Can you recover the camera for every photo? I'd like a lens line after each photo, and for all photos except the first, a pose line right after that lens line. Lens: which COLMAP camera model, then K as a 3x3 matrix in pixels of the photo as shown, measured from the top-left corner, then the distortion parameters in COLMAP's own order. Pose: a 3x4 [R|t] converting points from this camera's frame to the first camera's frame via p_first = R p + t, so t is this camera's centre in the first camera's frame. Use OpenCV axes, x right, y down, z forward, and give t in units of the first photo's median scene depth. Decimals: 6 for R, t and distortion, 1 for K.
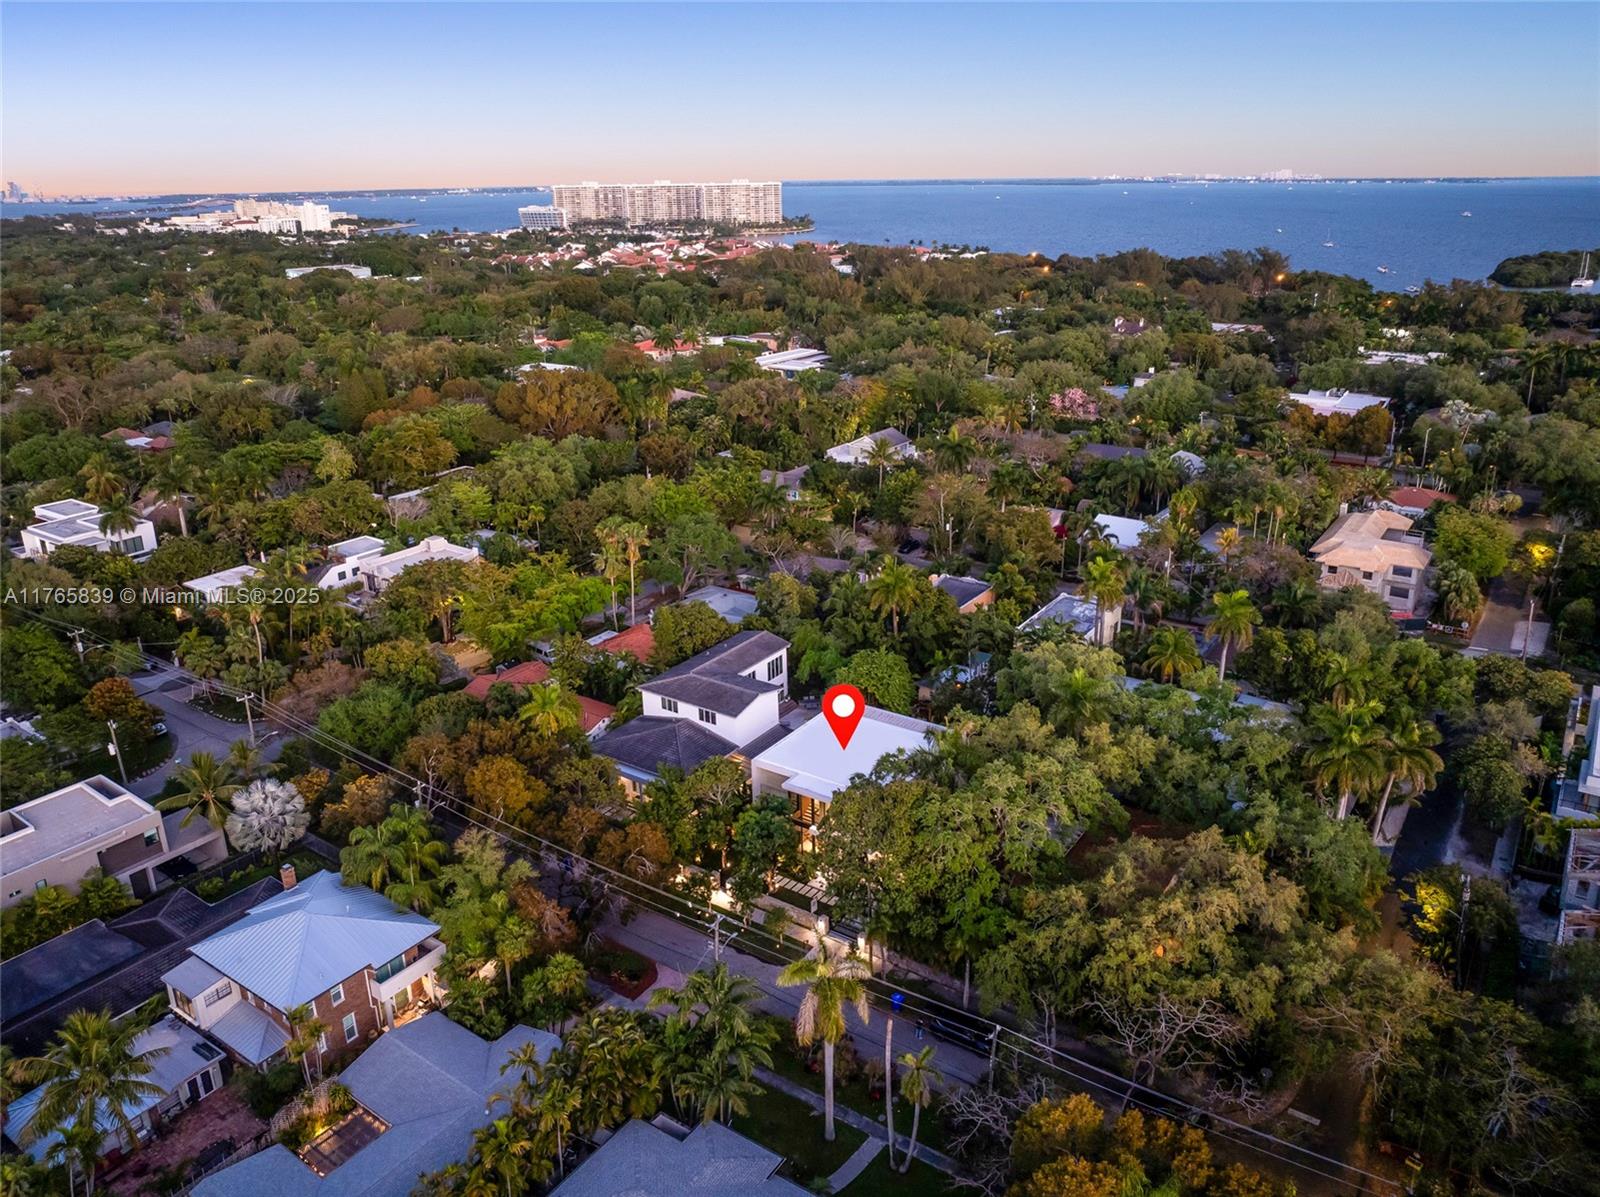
lens RADIAL K [[1112.0, 0, 800.0], [0, 1112.0, 598.5], [0, 0, 1]] dist [-0.041621, 0.005456]
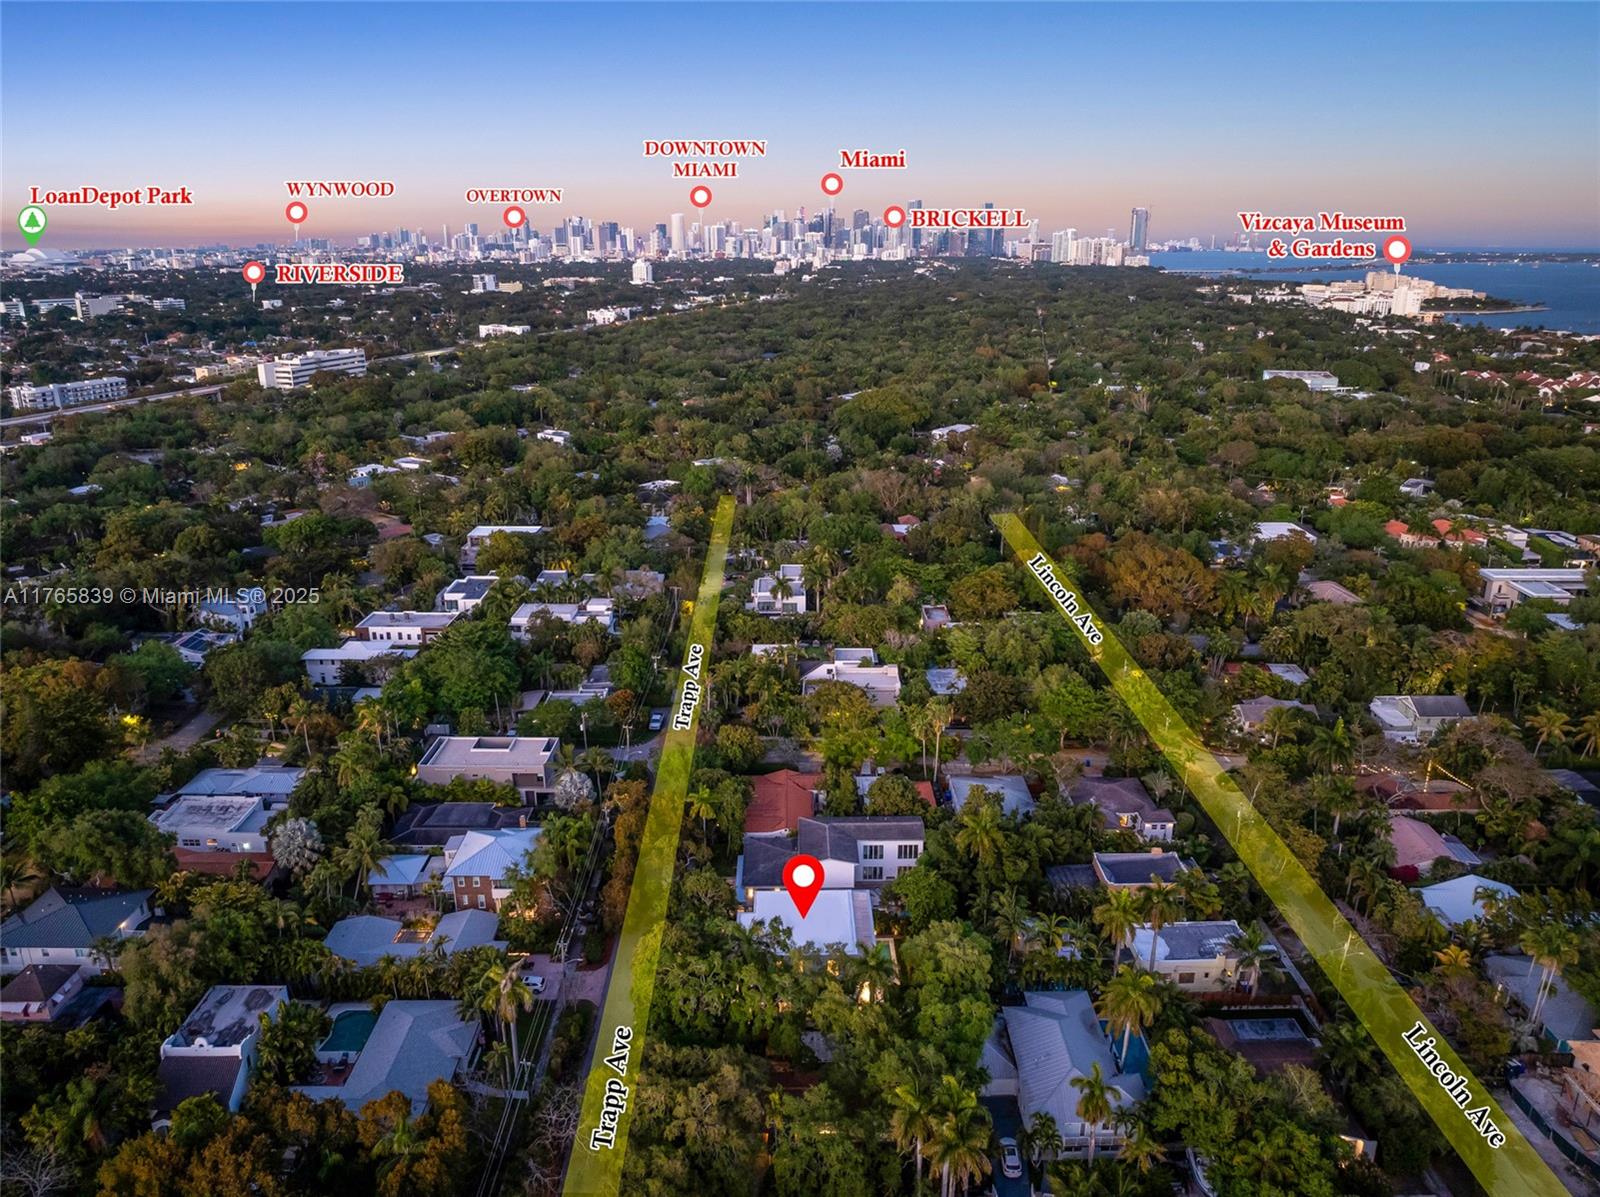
lens RADIAL K [[1112.0, 0, 800.0], [0, 1112.0, 598.5], [0, 0, 1]] dist [-0.041621, 0.005456]
pose [[0.567405, 0.258254, -0.781893, 0.676549], [-0.288454, 0.951717, 0.105020, -0.254703], [0.771263, 0.165951, 0.614503, 0.068233]]
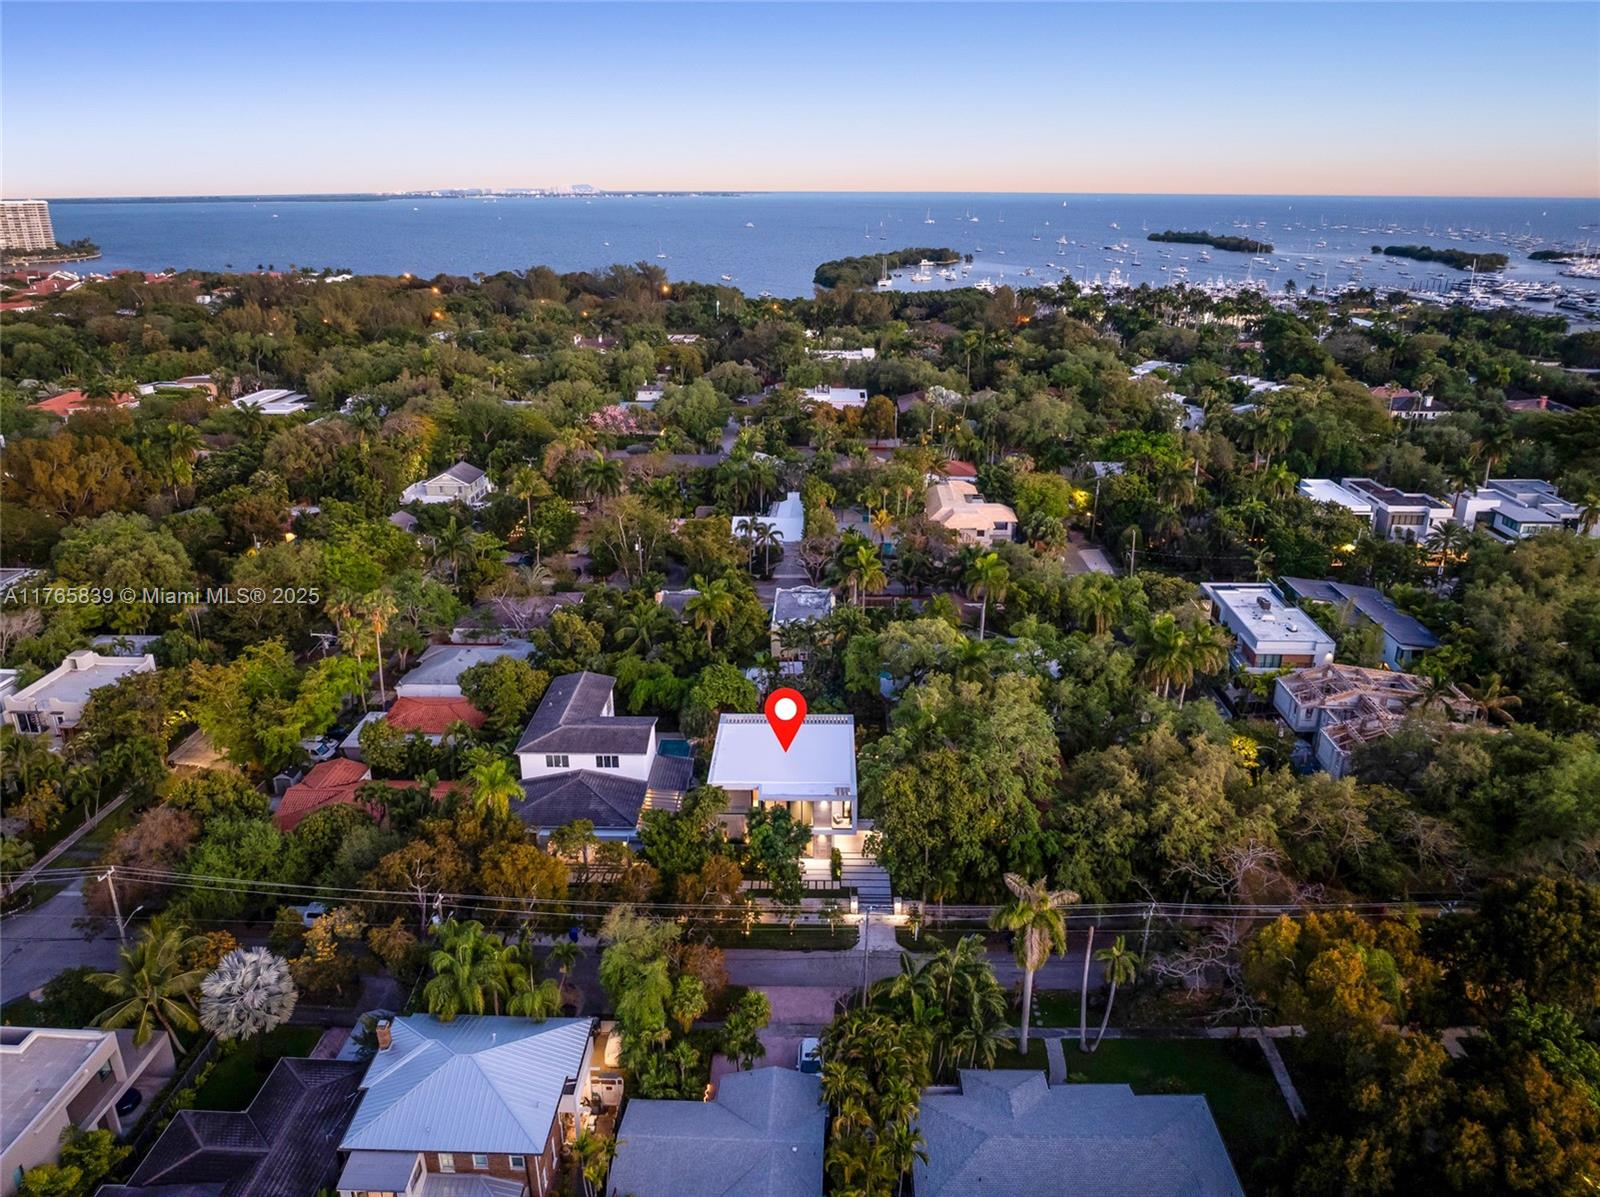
lens RADIAL K [[1112.0, 0, 800.0], [0, 1112.0, 598.5], [0, 0, 1]] dist [-0.041621, 0.005456]
pose [[0.843672, -0.171794, 0.508630, -0.318472], [0.178601, 0.983268, 0.035859, -0.031720], [-0.506280, 0.060588, 0.860238, 0.038911]]
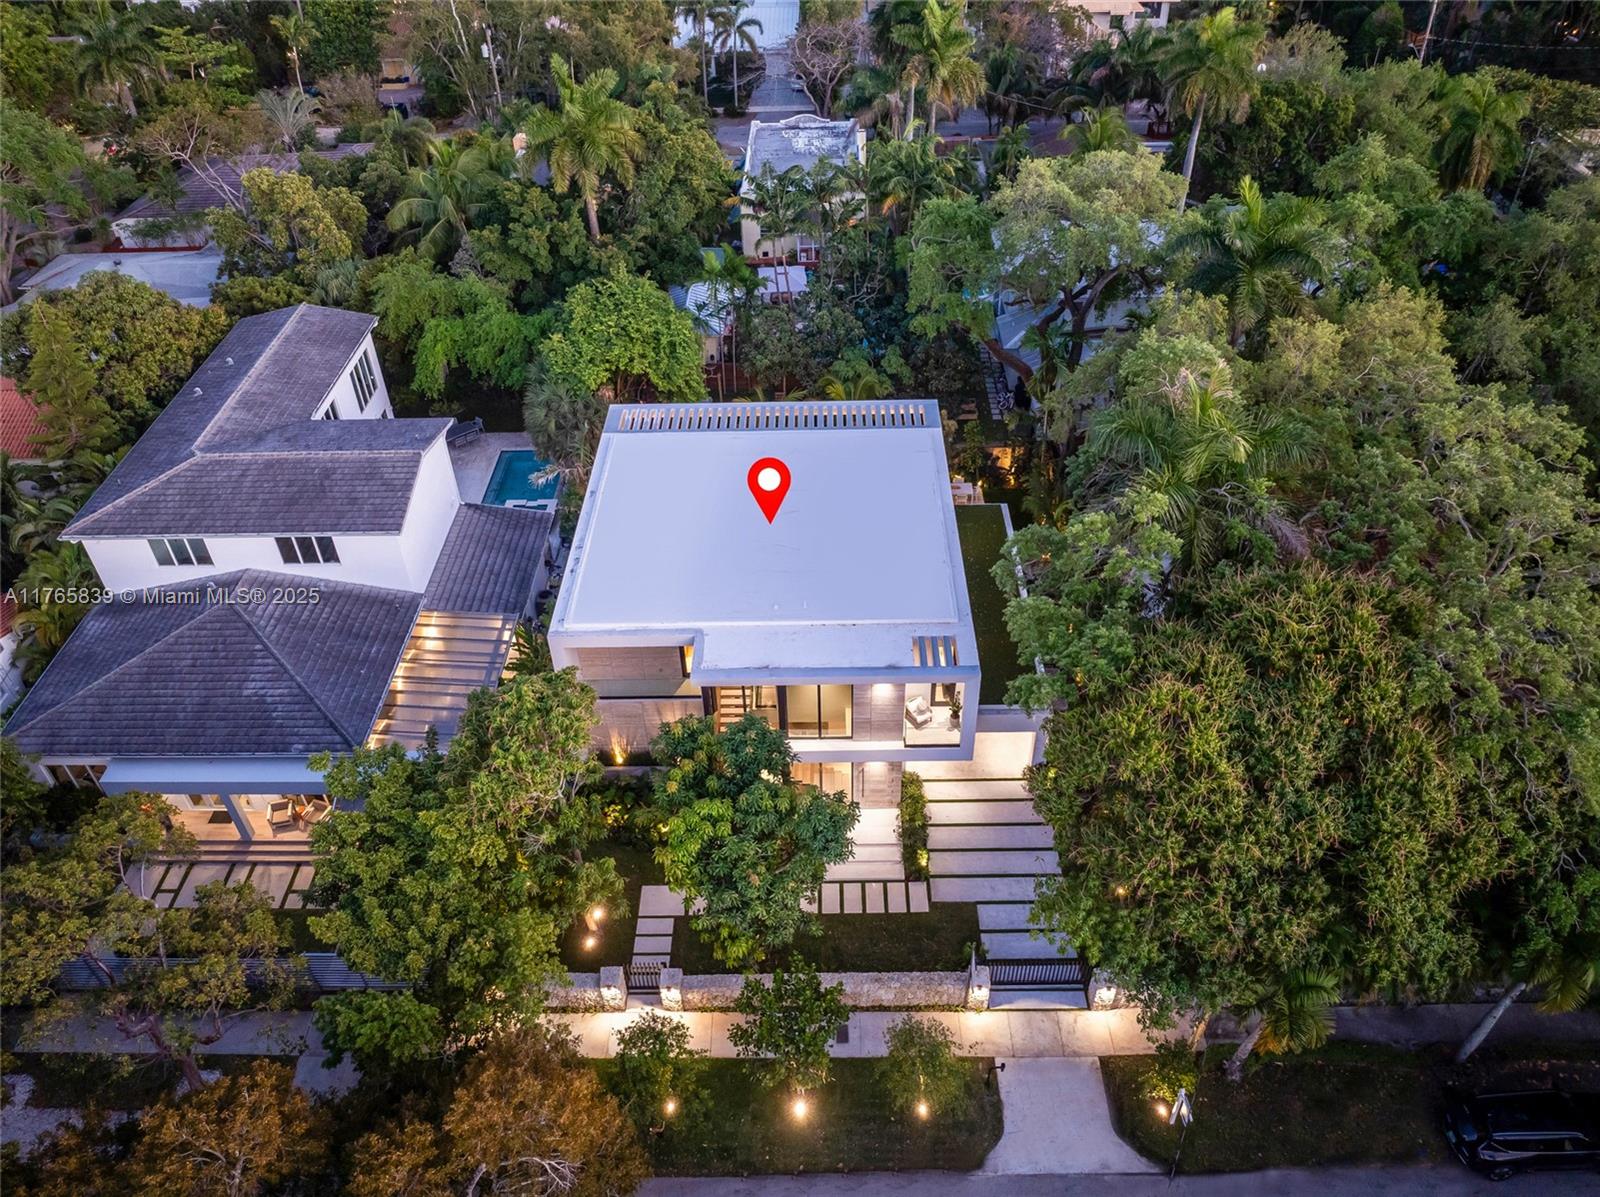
lens RADIAL K [[1212.4, 0, 813.1], [0, 1212.4, 595.1], [0, 0, 1]] dist [-0.031240, 0.002781]
pose [[0.832460, -0.346941, 0.432021, -0.093844], [0.200885, 0.915632, 0.348228, 0.008689], [-0.516387, -0.203099, 0.831923, 0.429657]]
